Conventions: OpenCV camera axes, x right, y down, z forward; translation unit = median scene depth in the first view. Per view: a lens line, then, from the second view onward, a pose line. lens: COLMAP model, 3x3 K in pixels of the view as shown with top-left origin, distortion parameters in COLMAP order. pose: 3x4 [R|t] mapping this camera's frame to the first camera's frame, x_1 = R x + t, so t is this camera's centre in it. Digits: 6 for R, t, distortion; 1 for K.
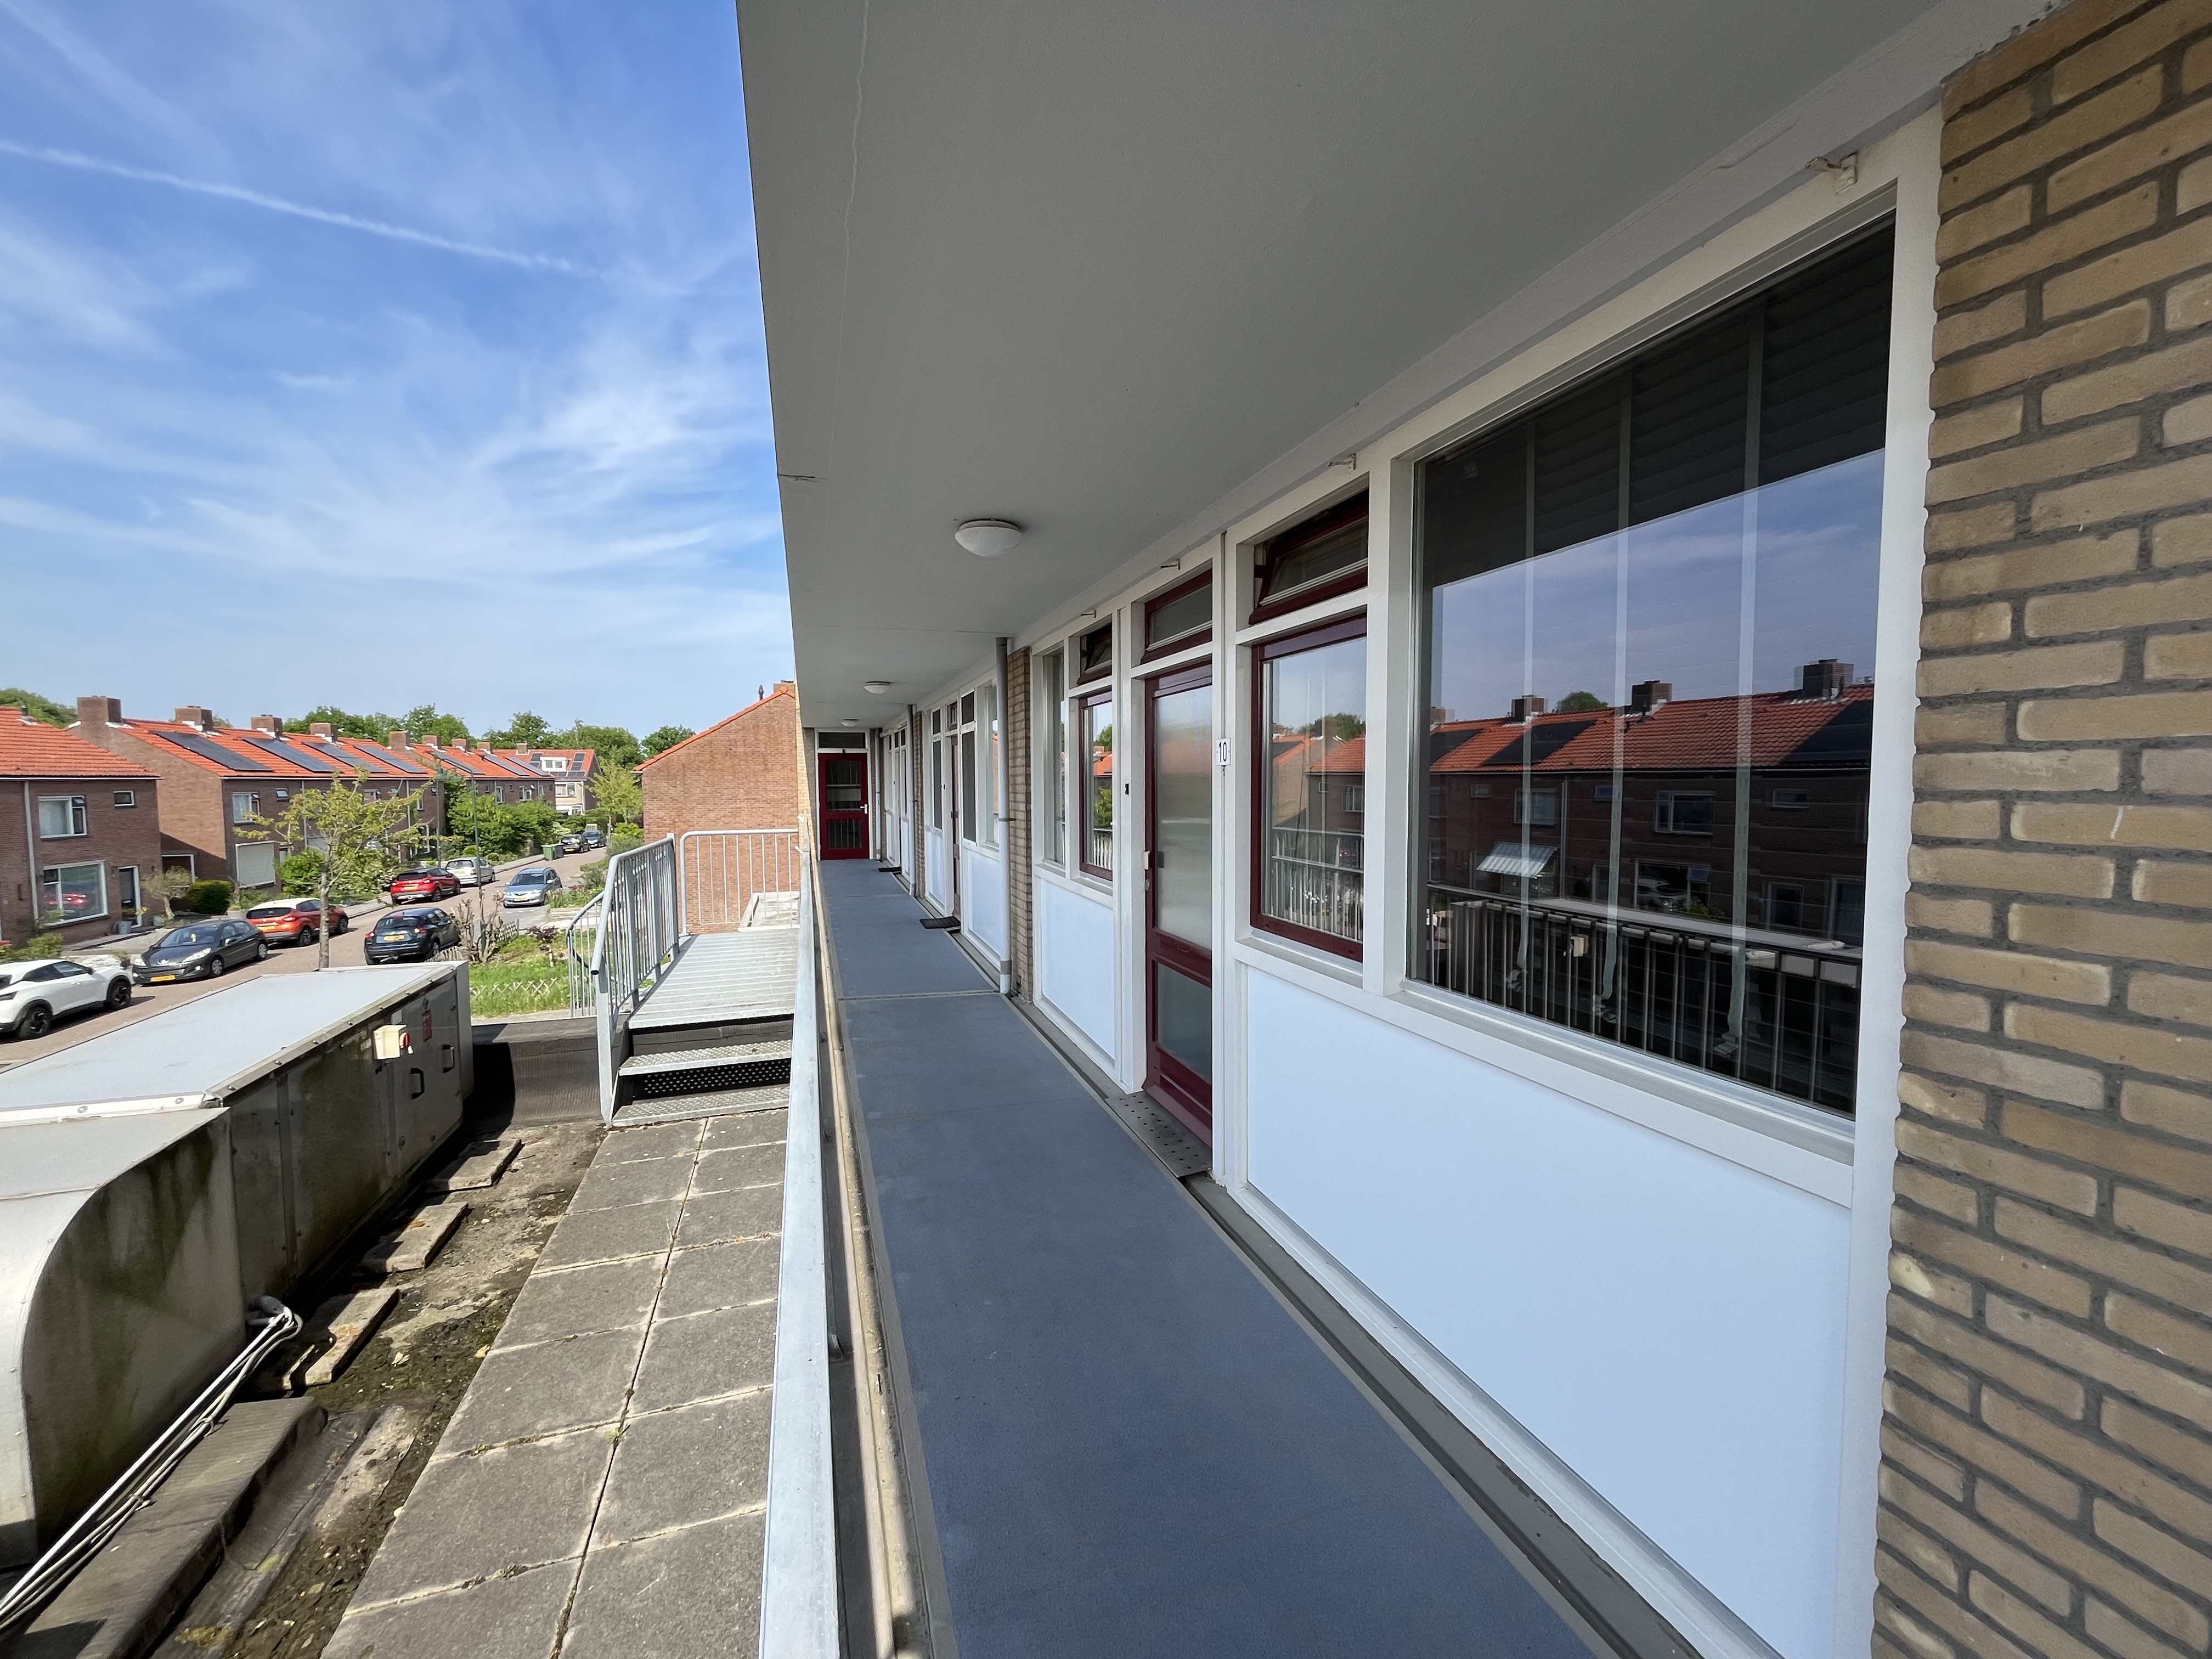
lens RADIAL K [[893.4, 0, 1106.0], [0, 893.4, 829.5], [0, 0, 1]] dist [-0.006172, 0.000071]
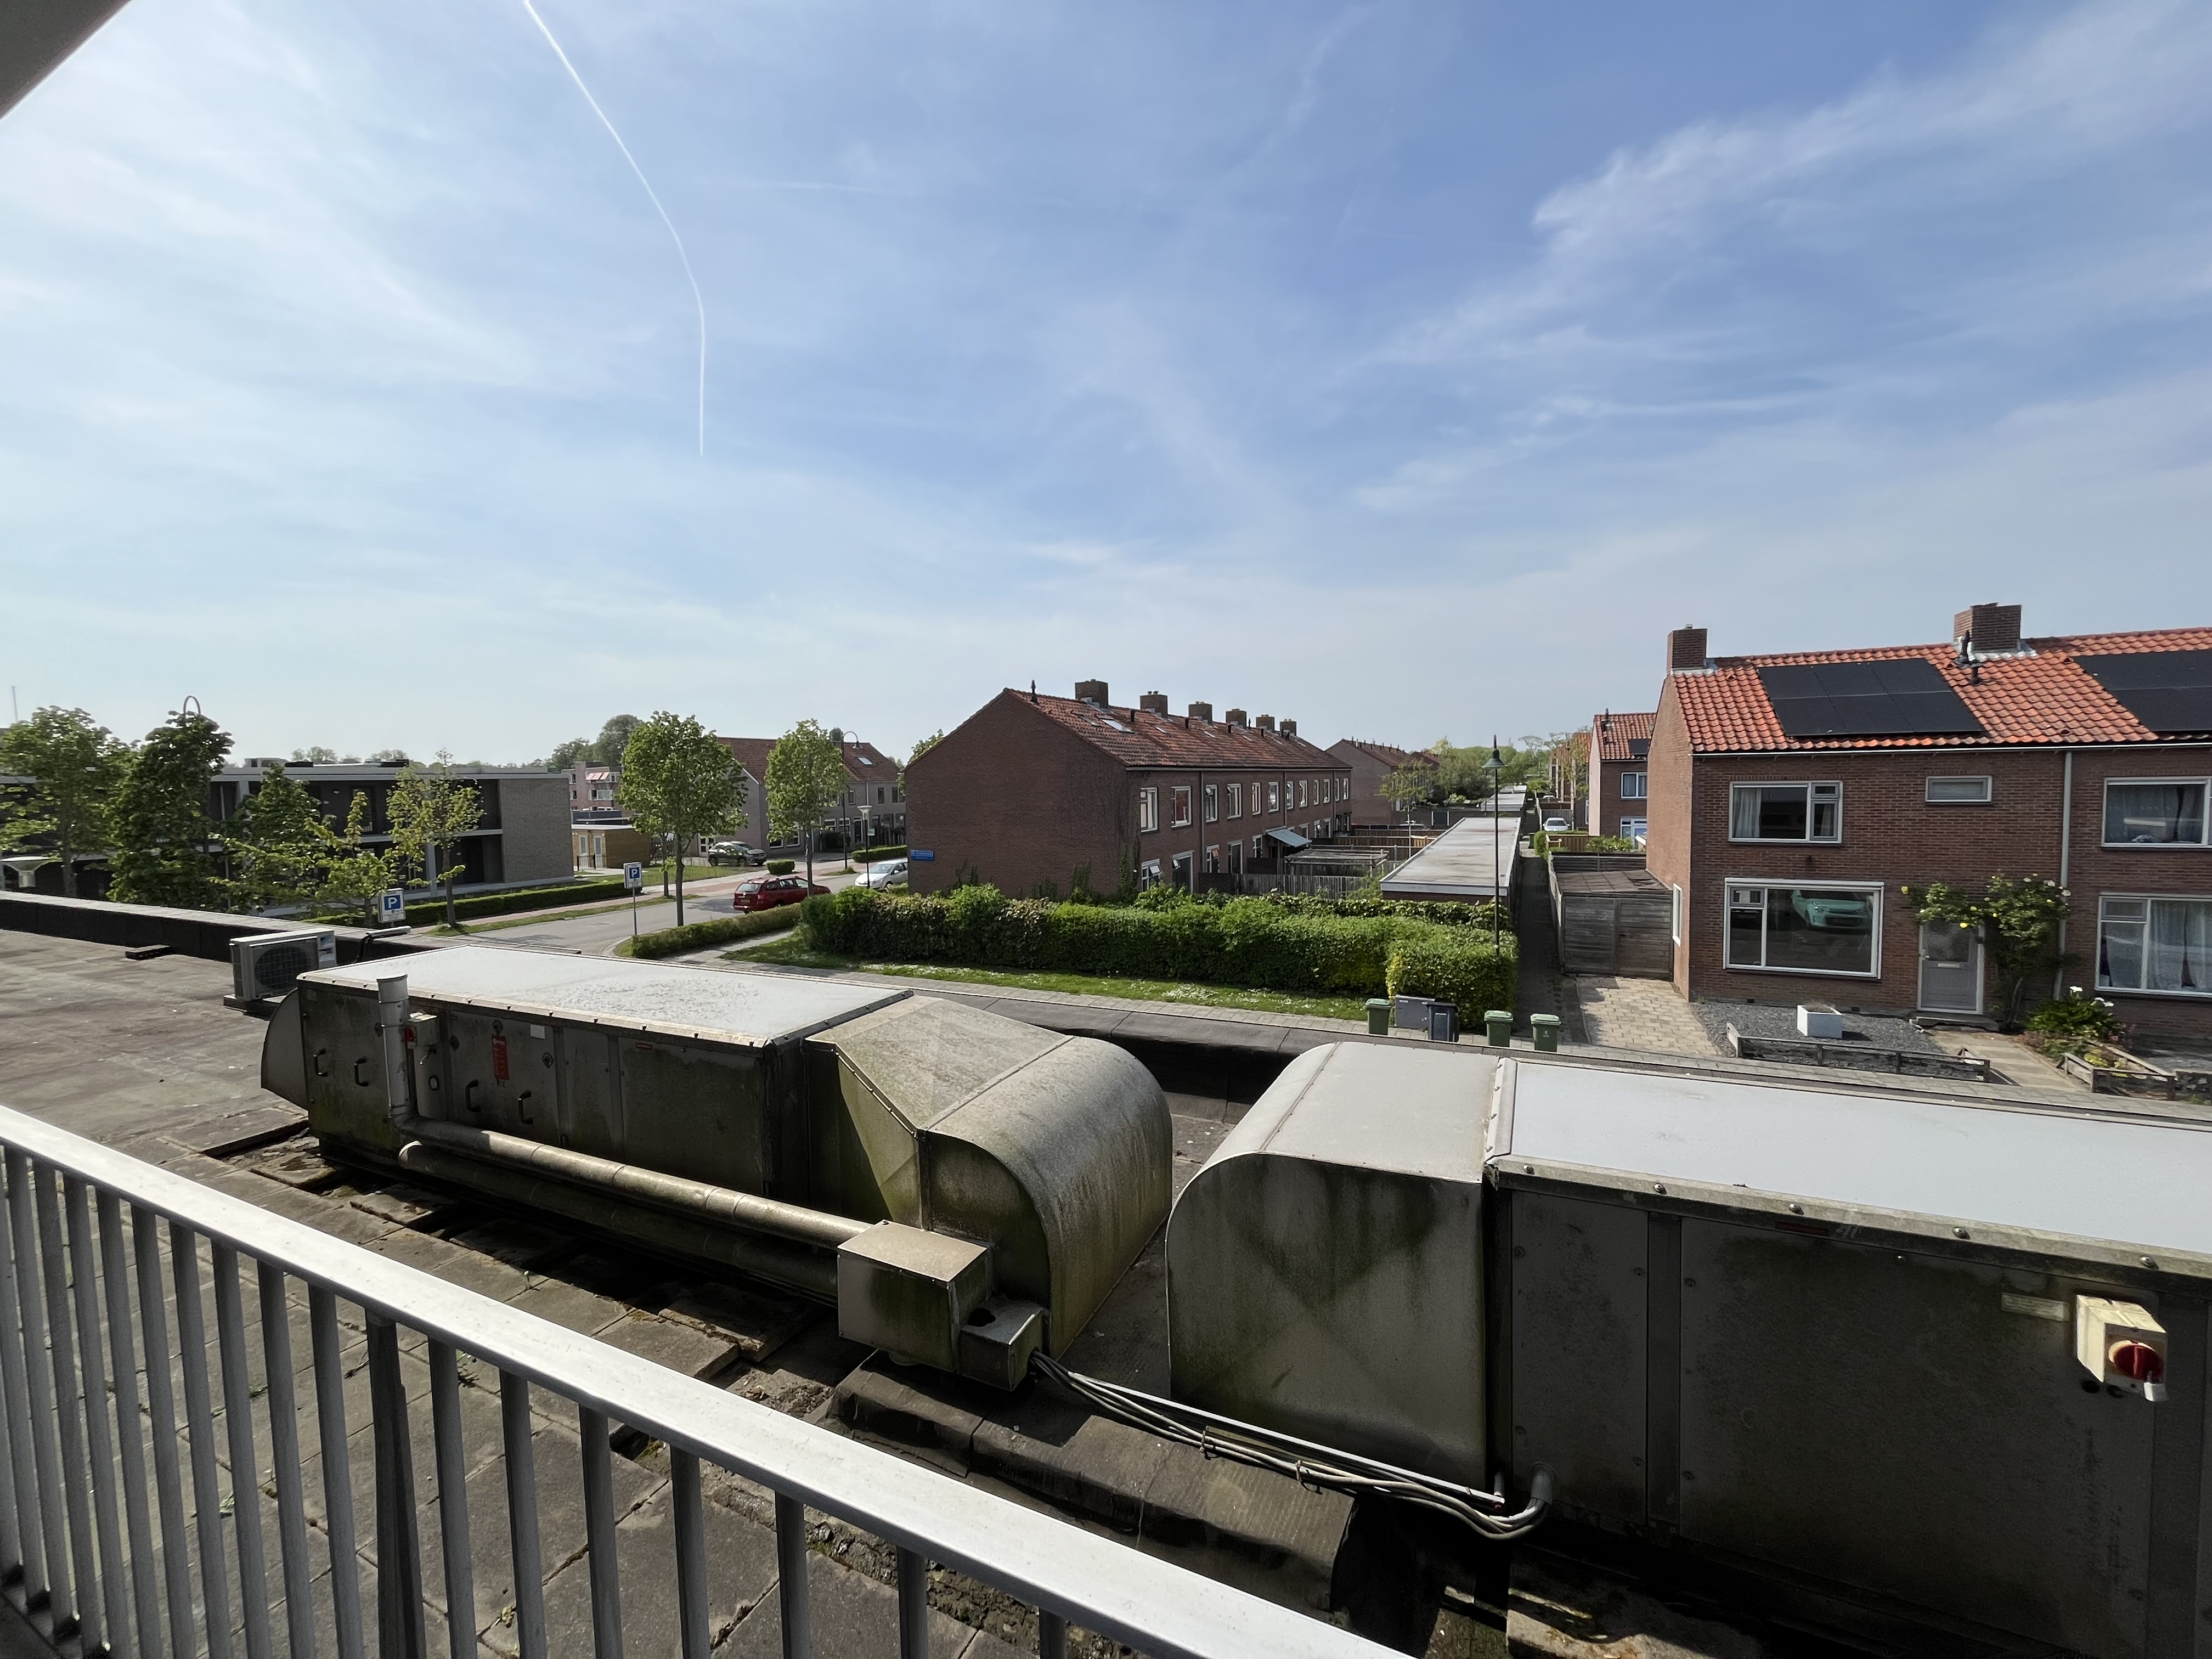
lens RADIAL K [[893.4, 0, 1106.0], [0, 893.4, 829.5], [0, 0, 1]] dist [-0.006172, 0.000071]
pose [[-0.689989, 0.062187, -0.721143, -0.249826], [-0.018506, 0.994461, 0.103463, -0.075478], [0.723583, 0.084734, -0.685017, 1.409668]]
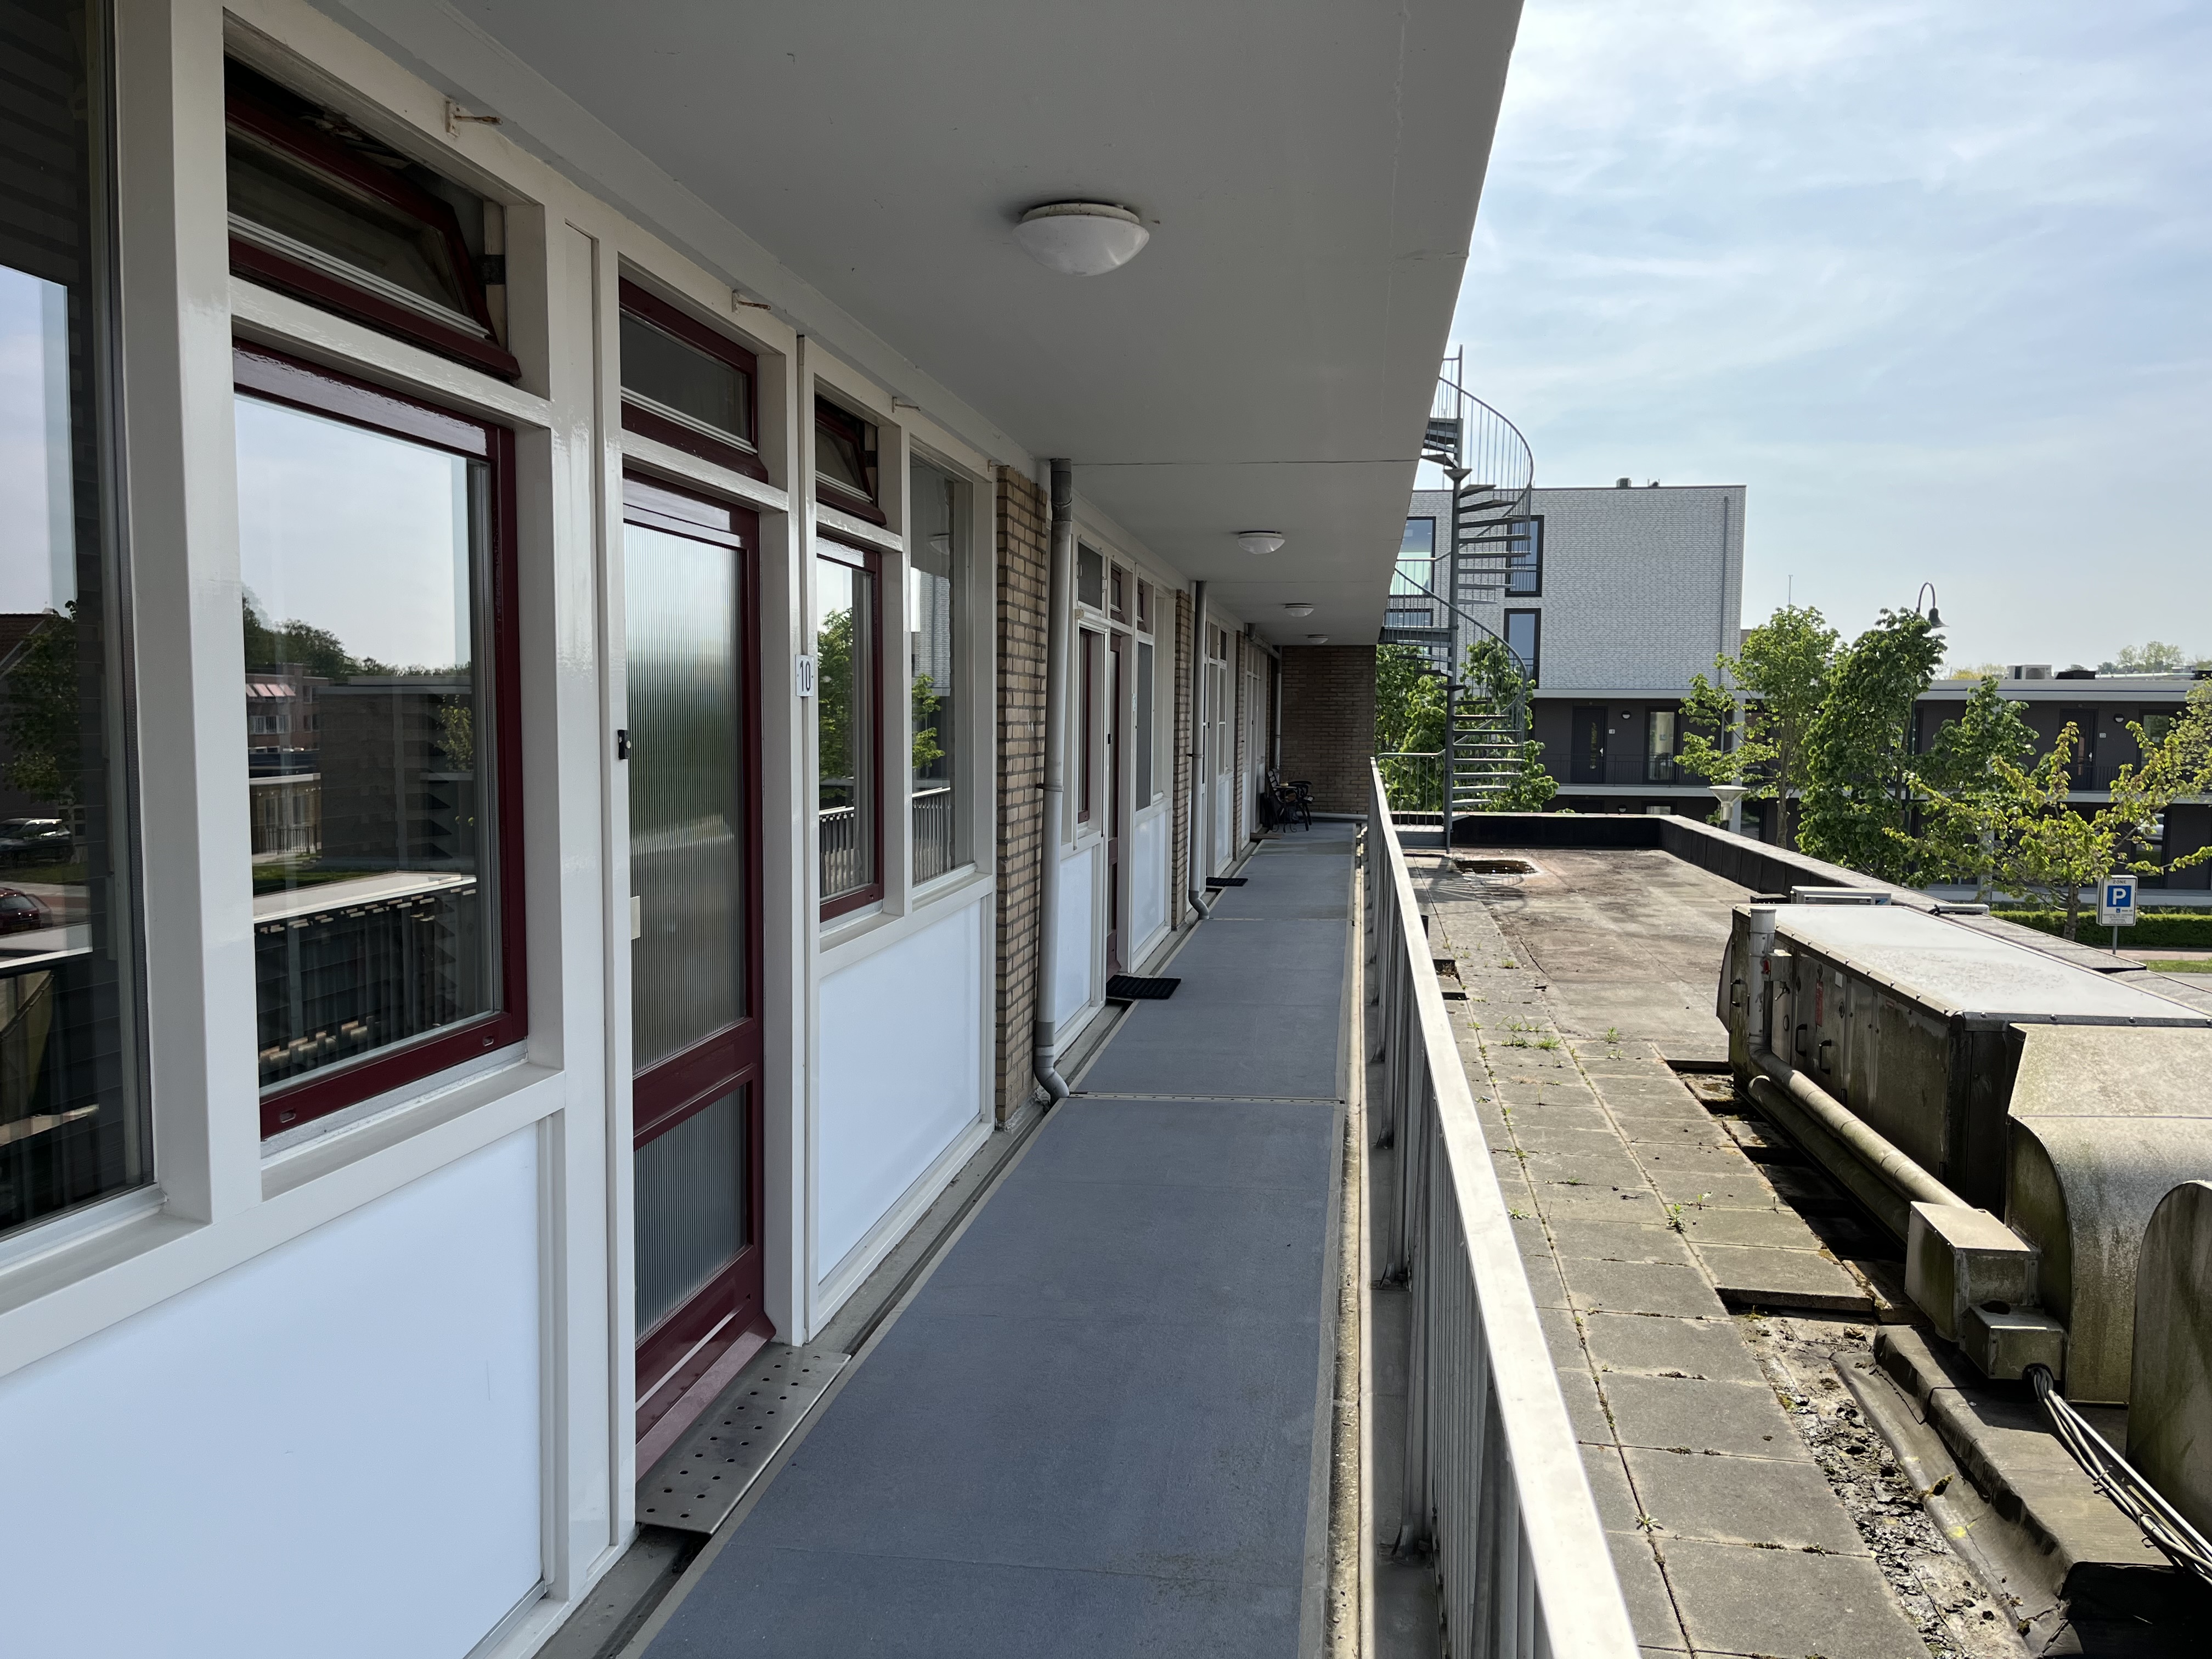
lens RADIAL K [[1639.3, 0, 1106.0], [0, 1639.3, 829.5], [0, 0, 1]] dist [0.033850, -0.006390]
pose [[-0.891633, -0.034503, 0.451443, -0.790560], [0.022866, 0.992388, 0.121009, -0.158533], [-0.452181, 0.118219, -0.884057, 2.606723]]
